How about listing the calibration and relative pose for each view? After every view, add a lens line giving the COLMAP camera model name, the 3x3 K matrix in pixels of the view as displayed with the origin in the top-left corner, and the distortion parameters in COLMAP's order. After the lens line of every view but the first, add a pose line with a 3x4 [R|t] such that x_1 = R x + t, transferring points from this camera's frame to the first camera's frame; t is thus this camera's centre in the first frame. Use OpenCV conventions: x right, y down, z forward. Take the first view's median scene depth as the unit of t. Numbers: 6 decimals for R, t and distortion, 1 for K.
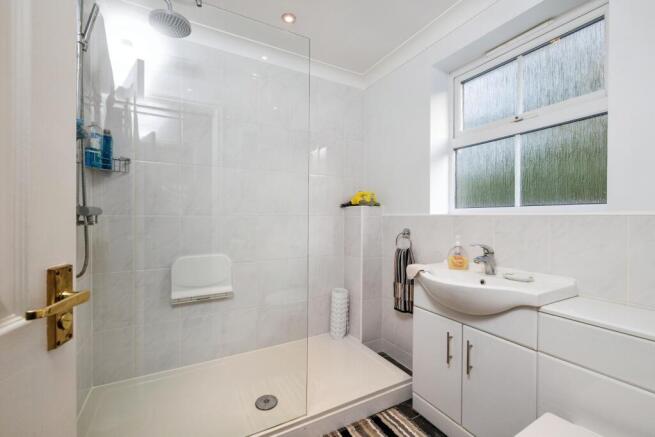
lens RADIAL K [[279.5, 0, 327.5], [0, 279.5, 218.5], [0, 0, 1]] dist [0.000555, 0.000262]
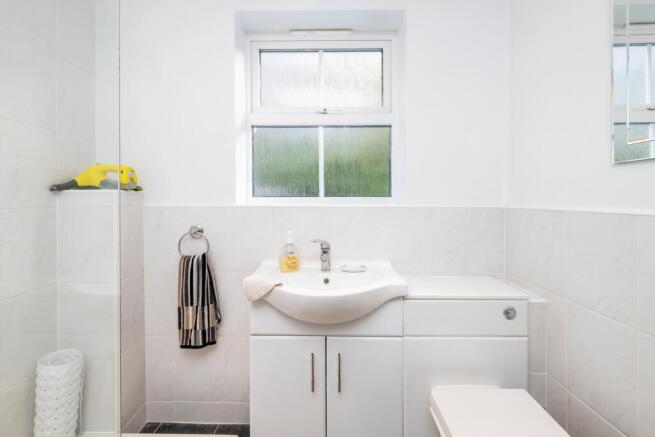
lens RADIAL K [[286.0, 0, 326.5], [0, 286.0, 202.9], [0, 0, 1]] dist [-0.001609, 0.000552]
pose [[0.500352, -0.009605, 0.865769, -0.184398], [0.004020, 0.999953, 0.008771, -0.025965], [-0.865813, -0.000908, 0.500367, 0.389714]]
